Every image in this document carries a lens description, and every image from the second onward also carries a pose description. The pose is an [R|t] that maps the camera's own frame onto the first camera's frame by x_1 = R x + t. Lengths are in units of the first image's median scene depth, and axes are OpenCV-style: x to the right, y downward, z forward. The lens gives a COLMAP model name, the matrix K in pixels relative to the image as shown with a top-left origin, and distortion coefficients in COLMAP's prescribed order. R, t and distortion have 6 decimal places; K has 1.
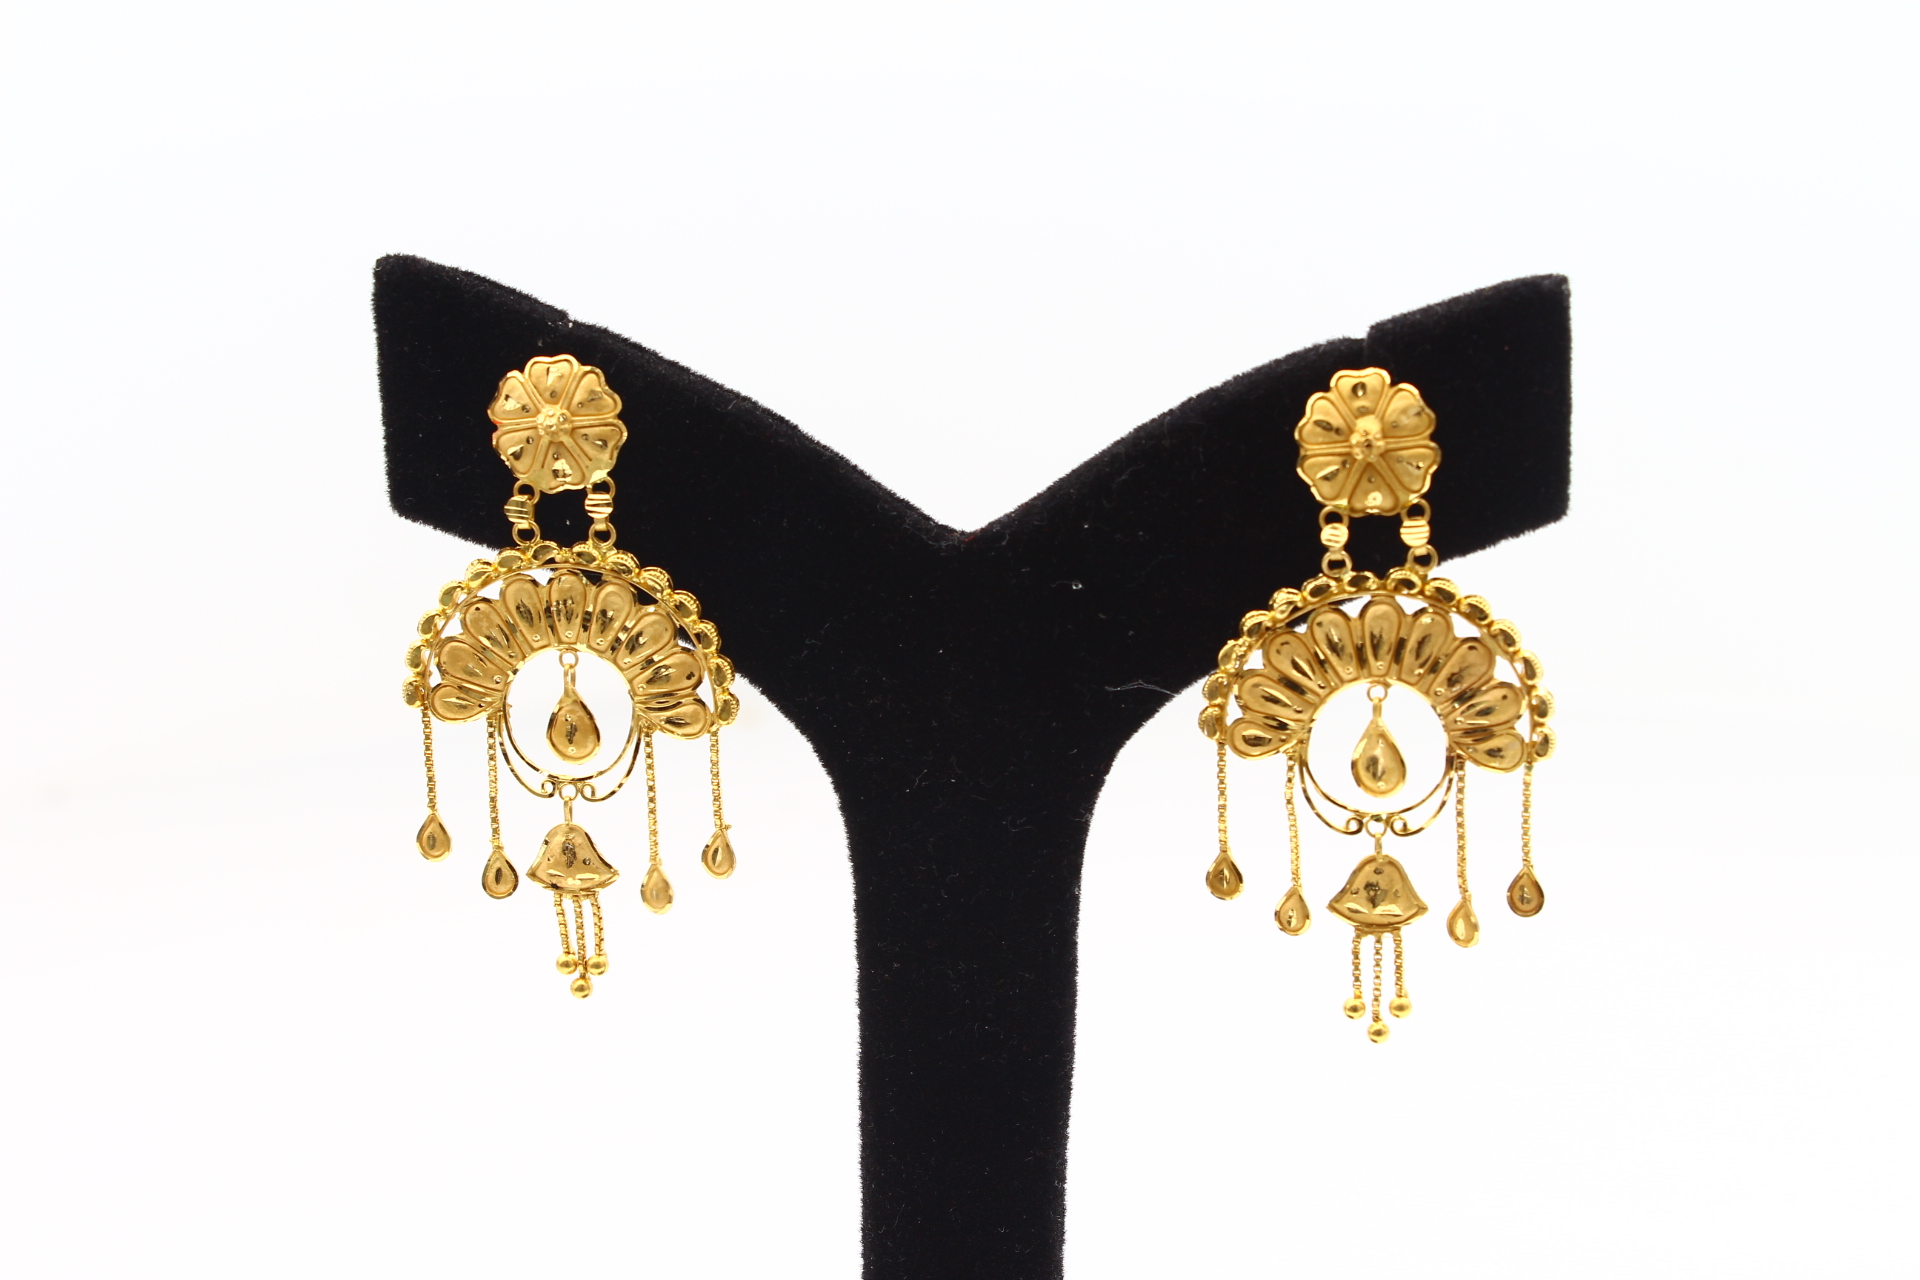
lens RADIAL K [[3547.6, 0, 960.0], [0, 3547.6, 640.0], [0, 0, 1]] dist [-0.010830, 0.157923]
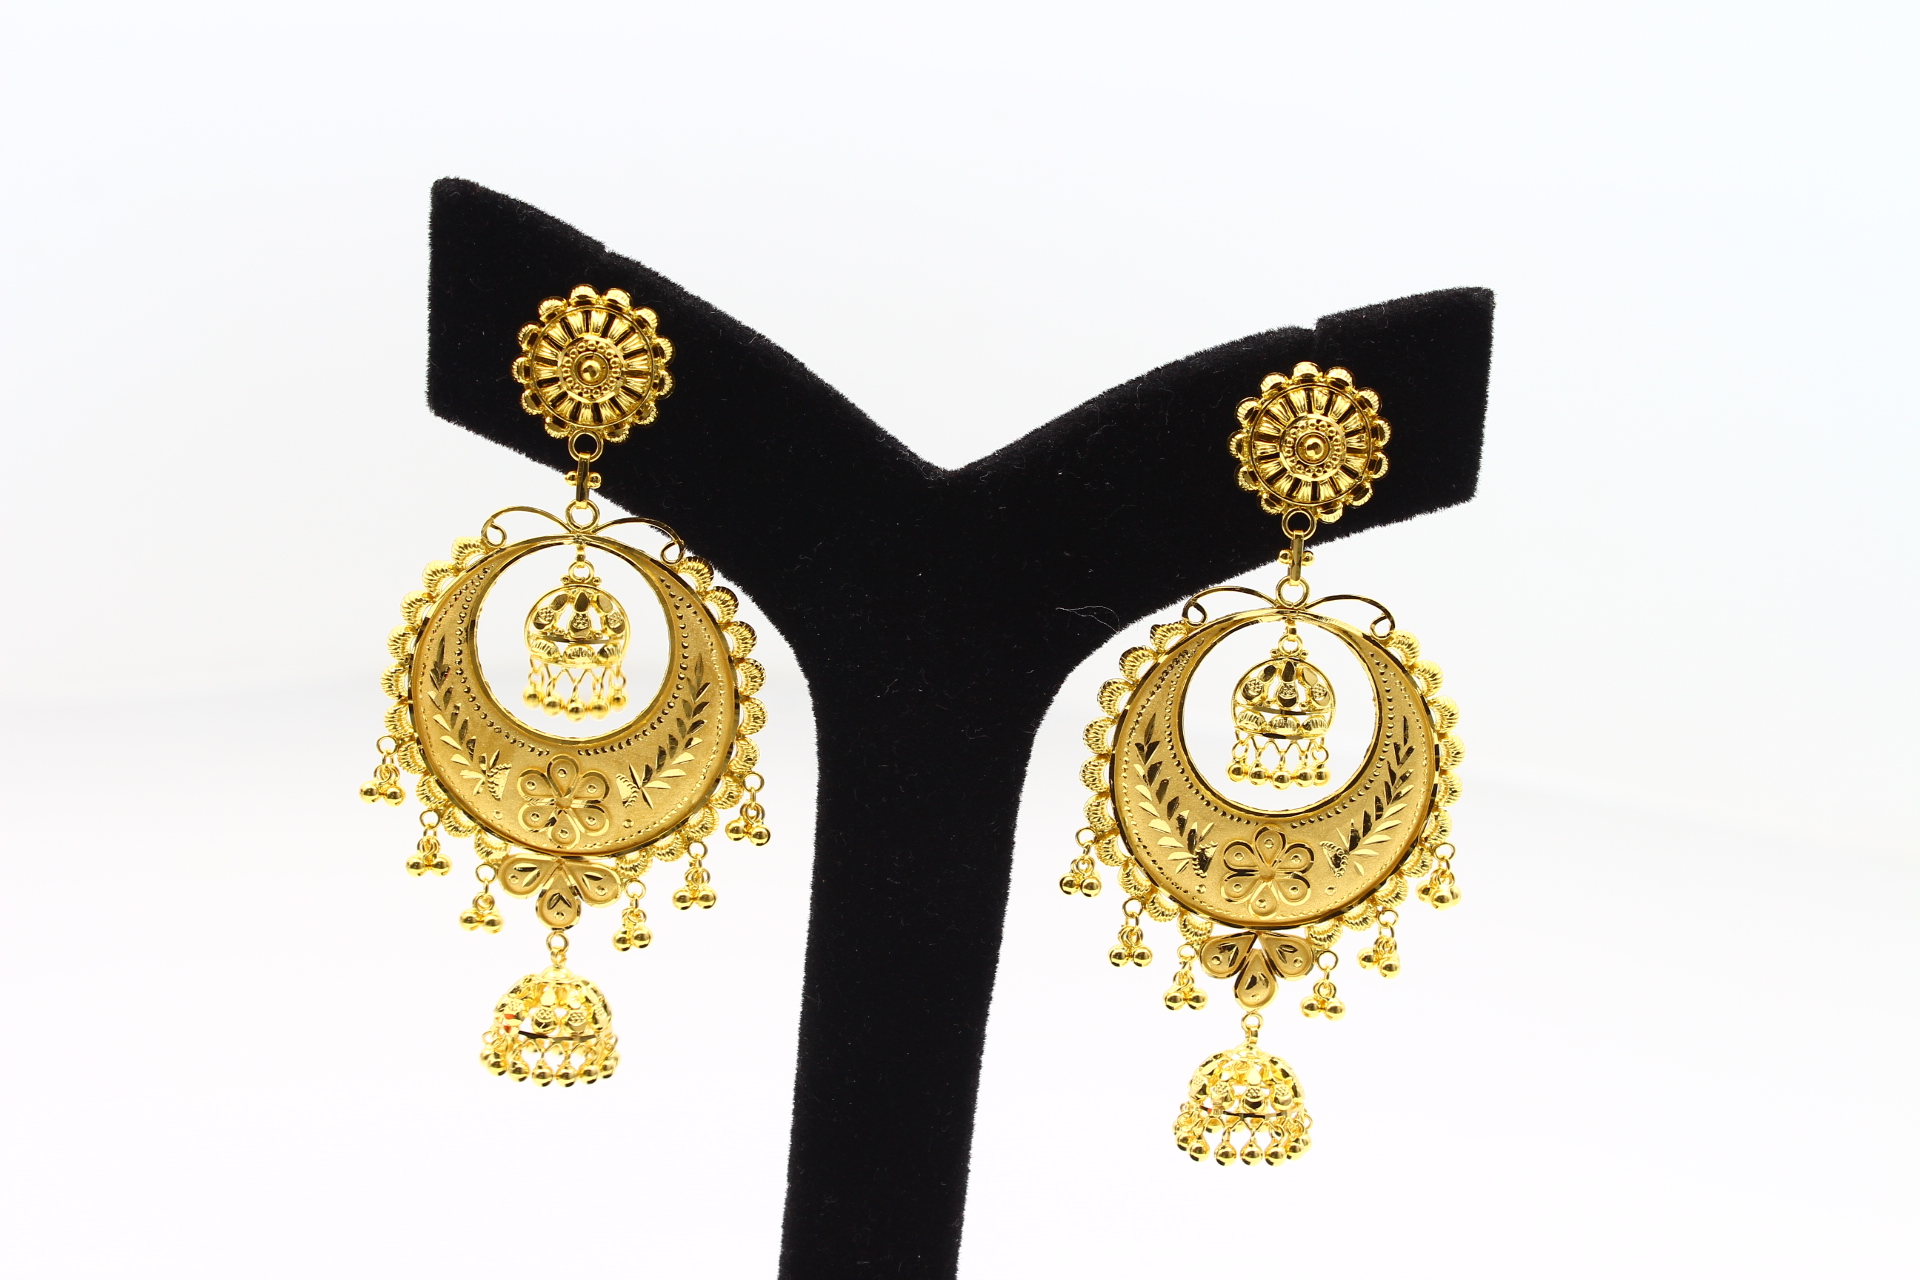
lens RADIAL K [[3547.6, 0, 960.0], [0, 3547.6, 640.0], [0, 0, 1]] dist [-0.010830, 0.157923]
pose [[0.985619, 0.072965, 0.152420, -0.161678], [-0.072379, 0.997333, -0.009393, 0.033301], [-0.152699, -0.001774, 0.988271, -0.112564]]
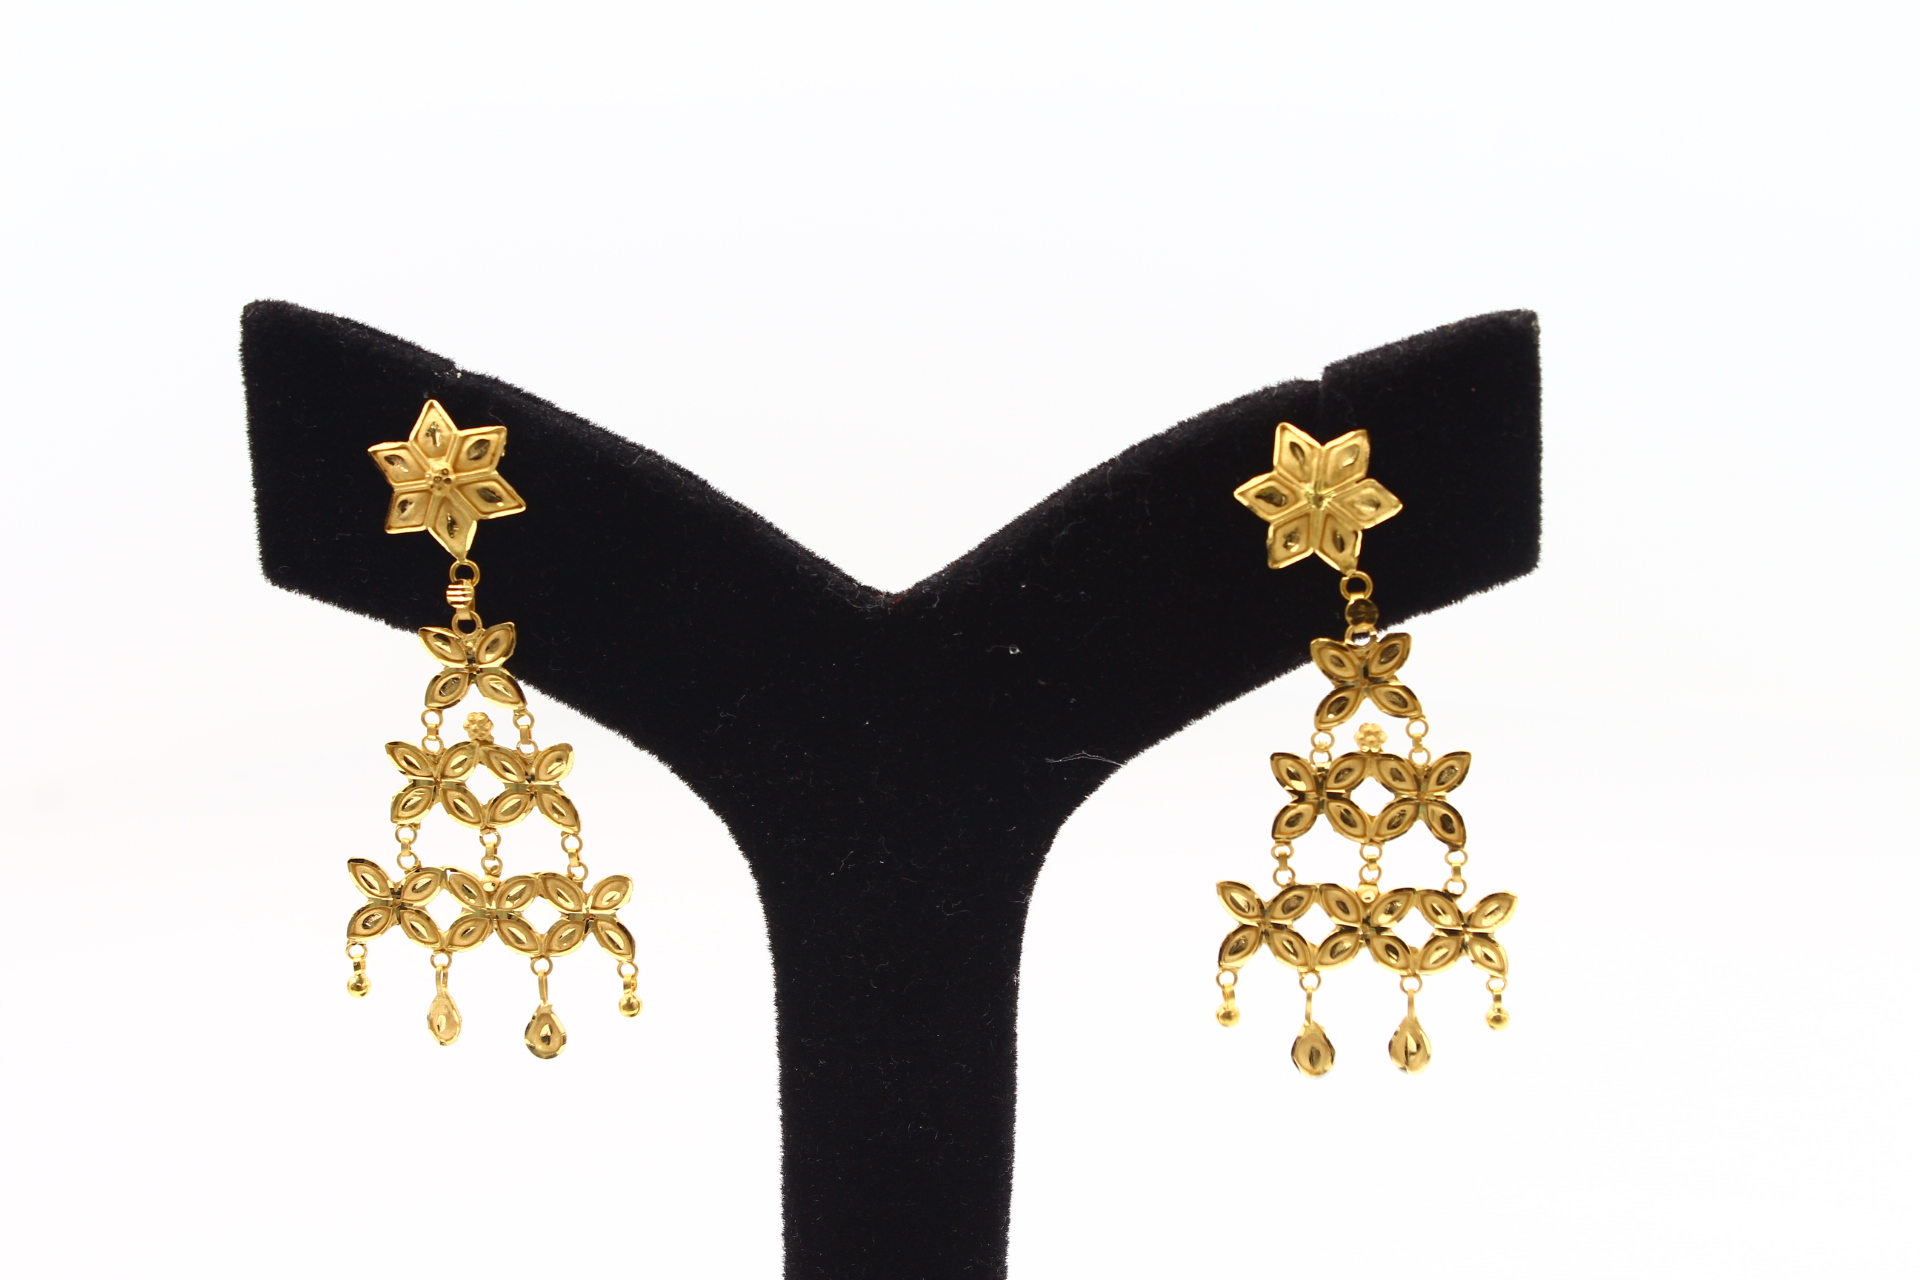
lens RADIAL K [[3547.6, 0, 960.0], [0, 3547.6, 640.0], [0, 0, 1]] dist [-0.010830, 0.157923]
pose [[0.998025, -0.015643, 0.060843, -0.036933], [0.016029, 0.999854, -0.005861, -0.012577], [-0.060742, 0.006824, 0.998130, 0.074042]]
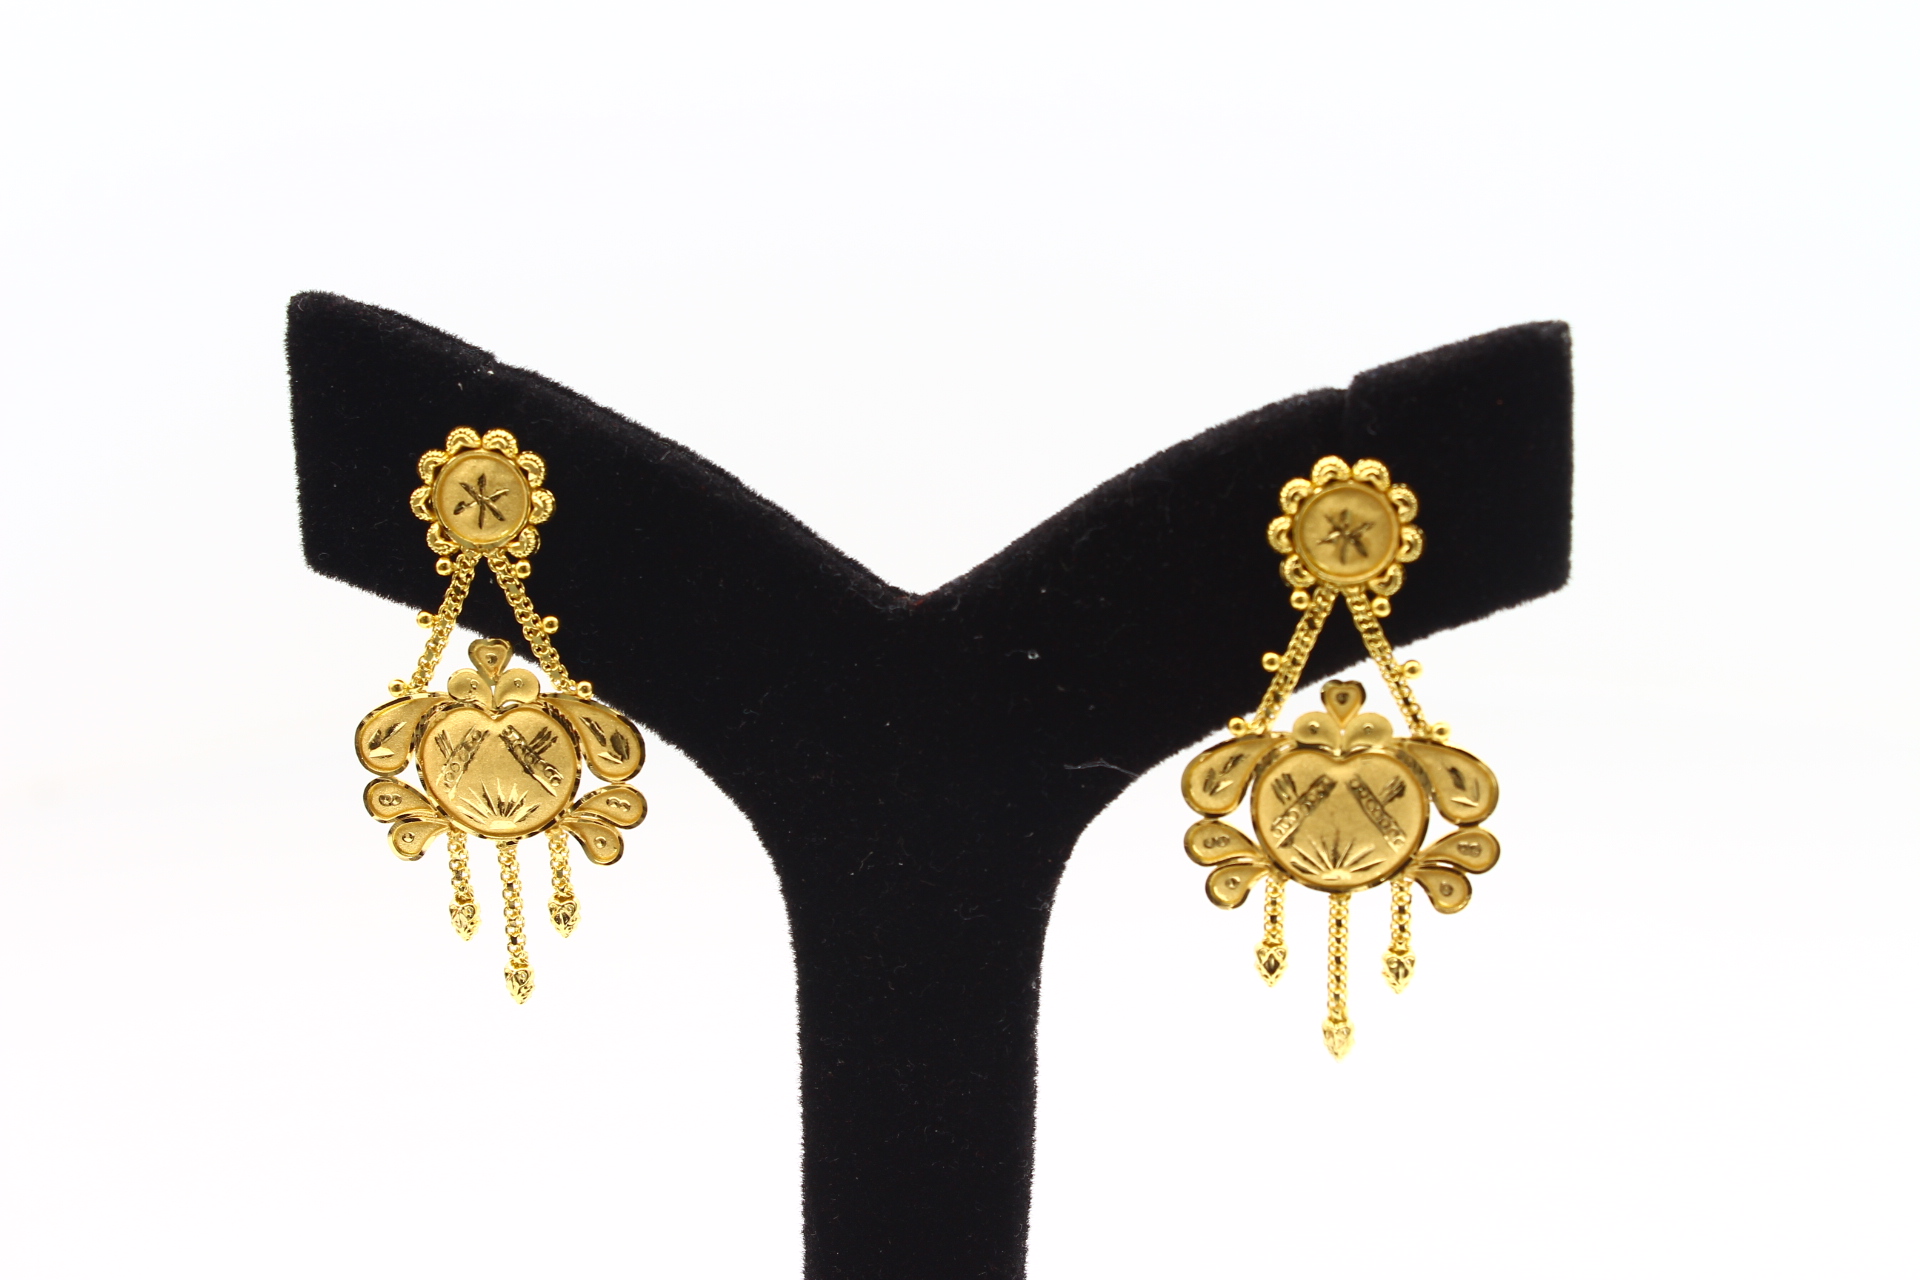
lens RADIAL K [[3547.6, 0, 960.0], [0, 3547.6, 640.0], [0, 0, 1]] dist [-0.010830, 0.157923]
pose [[0.998572, 0.010208, -0.052447, 0.061166], [-0.010317, 0.999945, -0.001821, -0.017128], [0.052425, 0.002359, 0.998622, 0.078021]]
